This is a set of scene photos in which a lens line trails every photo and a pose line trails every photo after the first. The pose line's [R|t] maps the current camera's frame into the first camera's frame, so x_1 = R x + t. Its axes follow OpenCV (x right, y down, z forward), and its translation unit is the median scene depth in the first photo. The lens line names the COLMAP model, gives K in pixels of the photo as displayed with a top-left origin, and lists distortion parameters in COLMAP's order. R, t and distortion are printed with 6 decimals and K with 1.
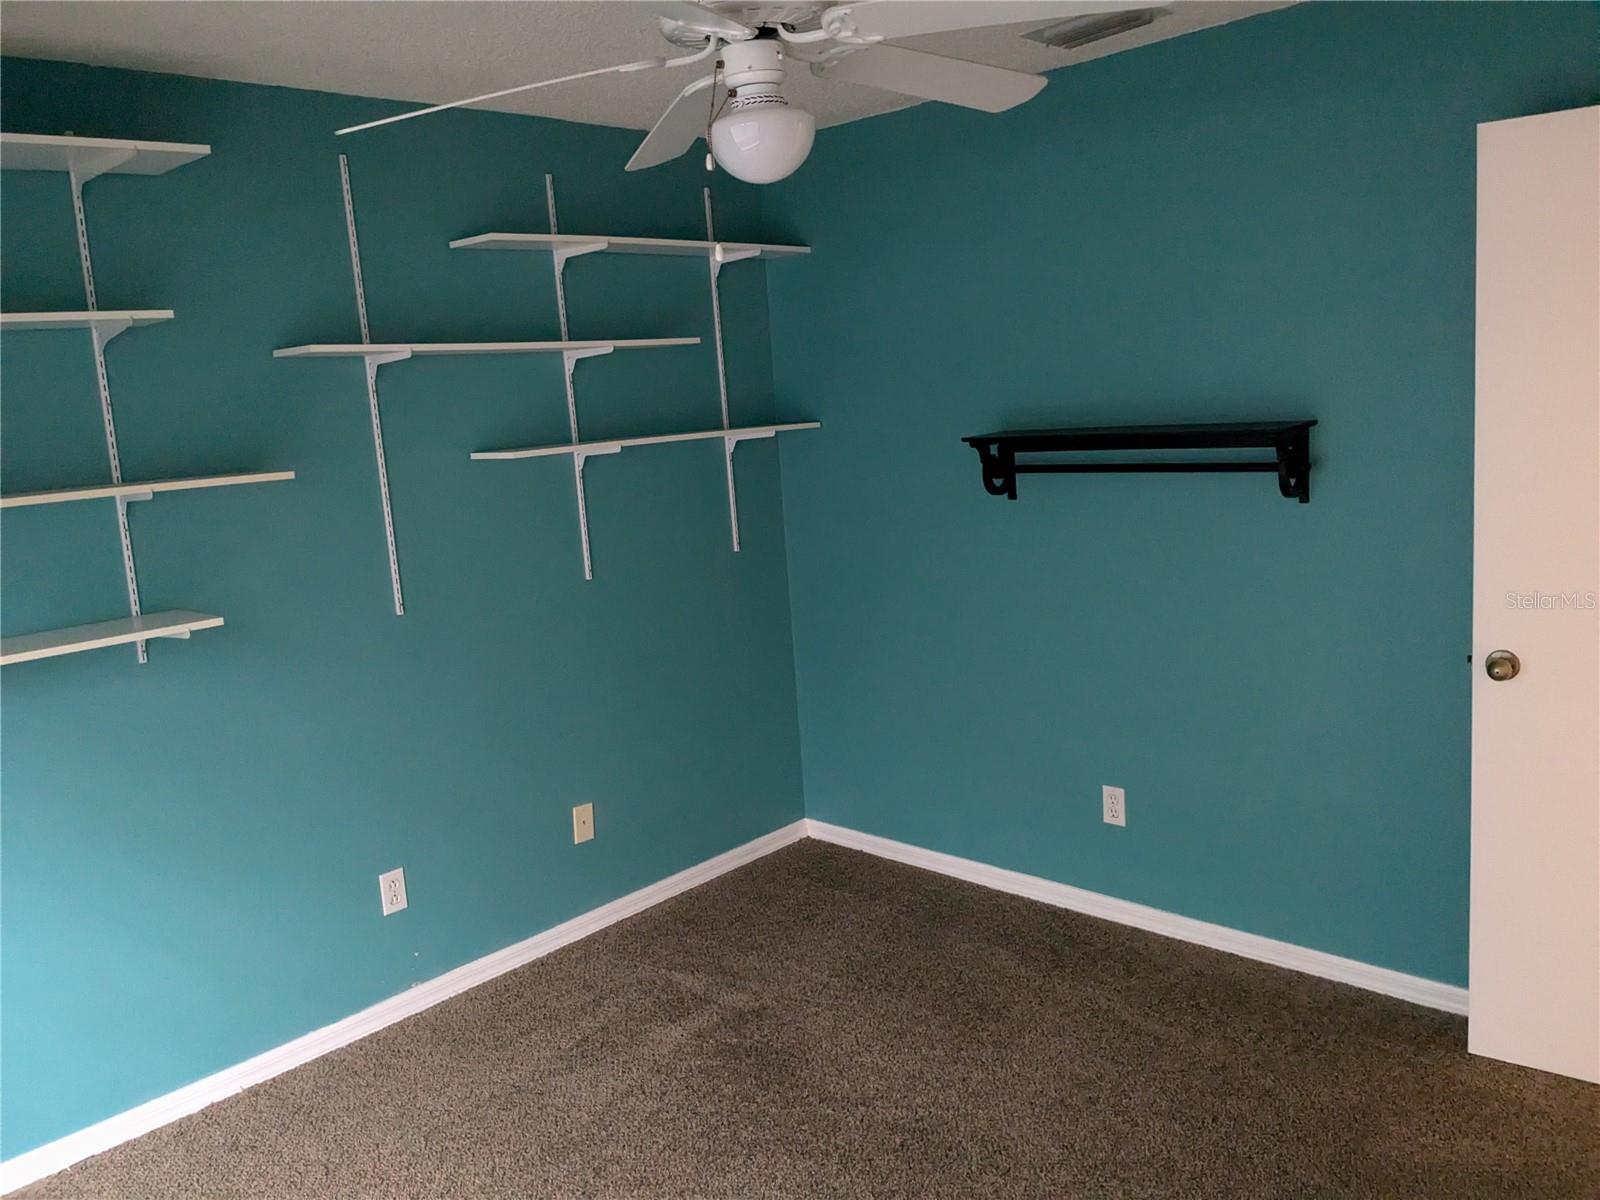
lens RADIAL K [[1262.7, 0, 790.8], [0, 1262.7, 586.8], [0, 0, 1]] dist [0.080793, -0.141480]
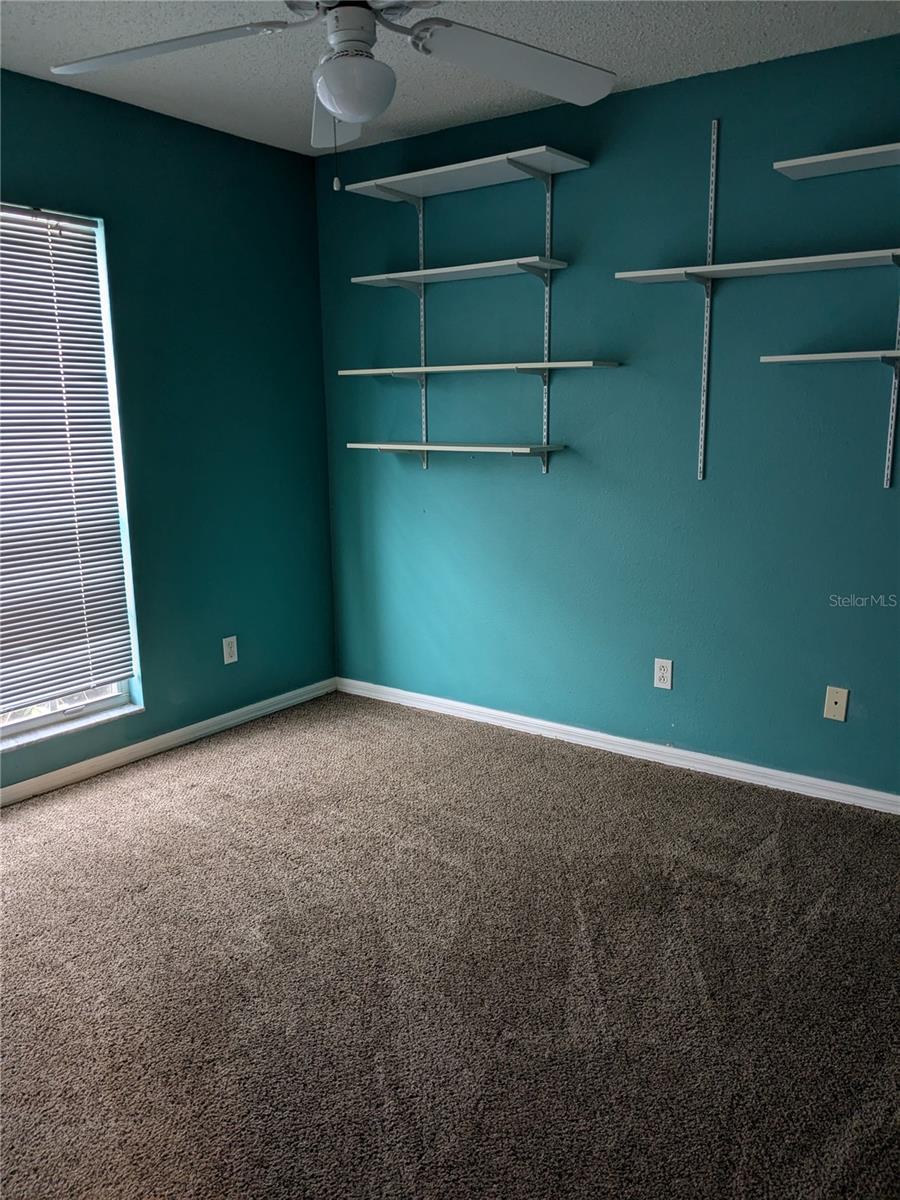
lens RADIAL K [[947.0, 0, 464.1], [0, 947.0, 612.2], [0, 0, 1]] dist [0.080793, -0.141480]
pose [[0.119895, 0.266115, -0.956456, 0.642127], [-0.145545, 0.957708, 0.248219, -0.057646], [0.982060, 0.109448, 0.153556, 0.595219]]
